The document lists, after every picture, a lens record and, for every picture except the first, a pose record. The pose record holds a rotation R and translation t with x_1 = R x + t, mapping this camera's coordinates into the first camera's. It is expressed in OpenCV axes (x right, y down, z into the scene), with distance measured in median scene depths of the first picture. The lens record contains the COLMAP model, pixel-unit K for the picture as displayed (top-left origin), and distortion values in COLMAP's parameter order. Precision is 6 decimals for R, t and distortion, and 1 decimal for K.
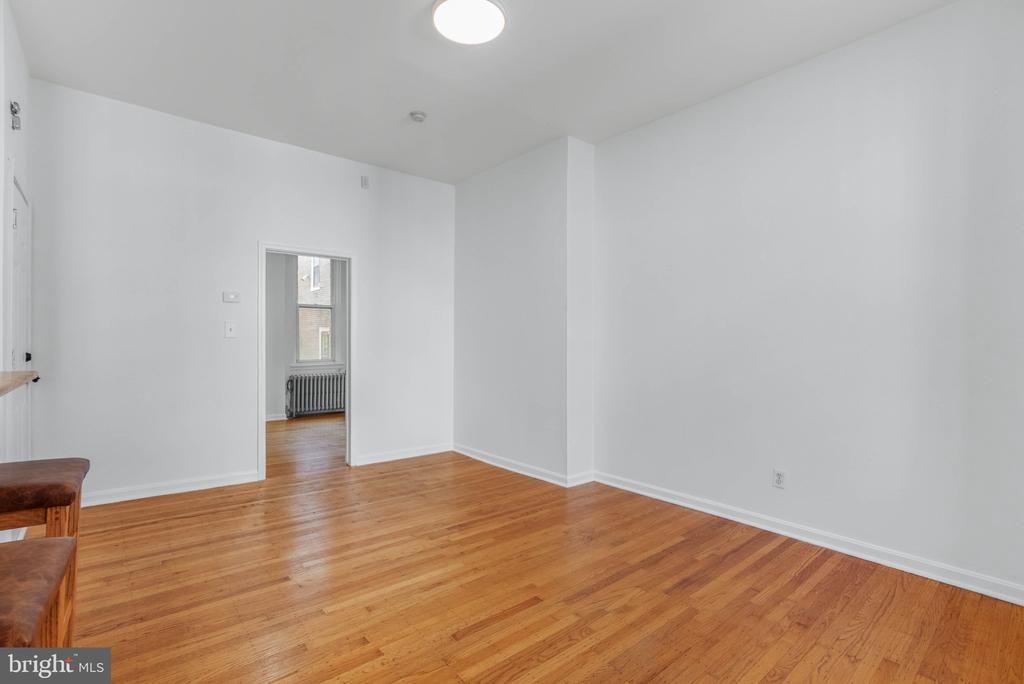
lens RADIAL K [[469.7, 0, 512.6], [0, 469.7, 341.7], [0, 0, 1]] dist [-0.009392, 0.002197]
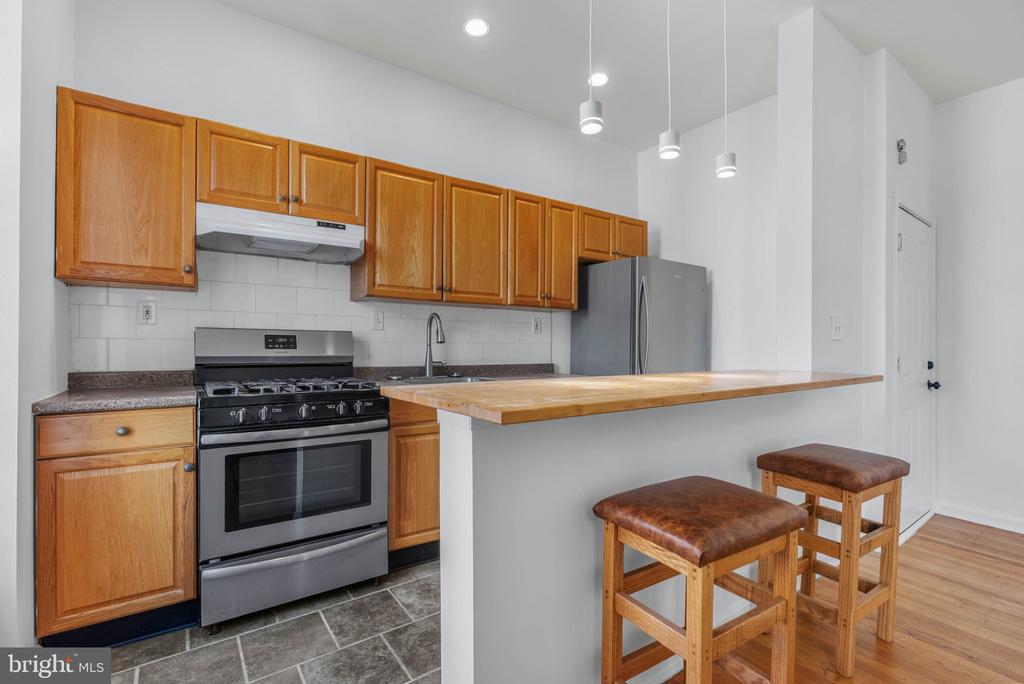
lens RADIAL K [[469.7, 0, 514.3], [0, 469.7, 347.9], [0, 0, 1]] dist [-0.009392, 0.002197]
pose [[-0.088290, -0.006169, -0.996076, 0.122631], [-0.007590, 0.999956, -0.005520, 0.005848], [0.996066, 0.007072, -0.088333, 0.134461]]
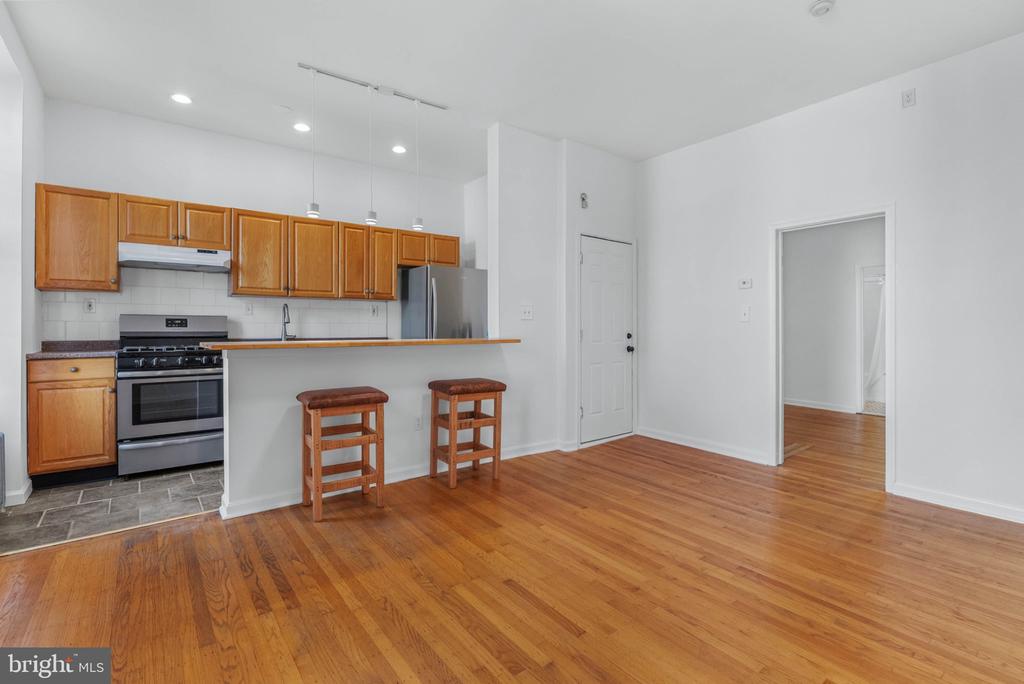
lens RADIAL K [[469.7, 0, 513.2], [0, 469.7, 329.2], [0, 0, 1]] dist [-0.009392, 0.002197]
pose [[-0.039838, -0.006338, -0.999186, 0.631764], [-0.000774, 0.999980, -0.006312, 0.019933], [0.999206, 0.000522, -0.039842, 0.663540]]
